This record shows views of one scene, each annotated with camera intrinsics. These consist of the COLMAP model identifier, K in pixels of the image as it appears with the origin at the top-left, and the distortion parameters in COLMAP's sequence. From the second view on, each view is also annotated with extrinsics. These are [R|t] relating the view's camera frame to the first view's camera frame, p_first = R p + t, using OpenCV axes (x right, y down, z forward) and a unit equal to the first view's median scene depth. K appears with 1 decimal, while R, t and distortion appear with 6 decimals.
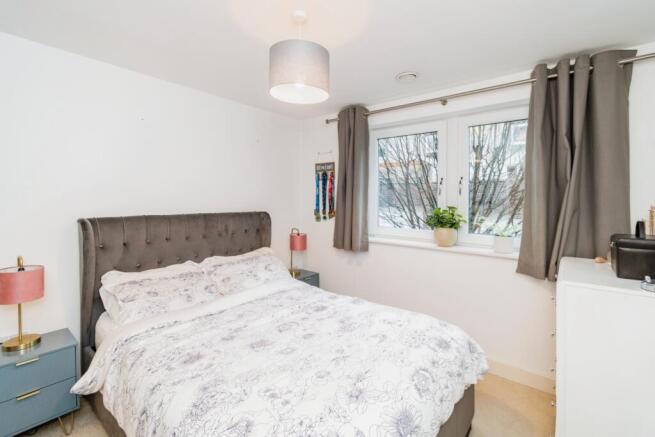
lens RADIAL K [[291.5, 0, 326.8], [0, 291.5, 205.7], [0, 0, 1]] dist [0.000373, 0.000042]
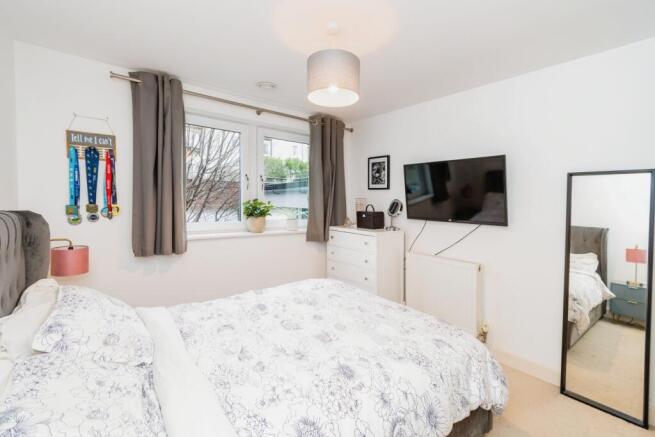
lens RADIAL K [[291.5, 0, 326.8], [0, 291.5, 205.7], [0, 0, 1]] dist [0.000373, 0.000042]
pose [[0.215231, -0.024256, 0.976262, -0.708120], [0.002765, 0.999703, 0.024229, 0.000392], [-0.976559, -0.002516, 0.215234, 0.463588]]
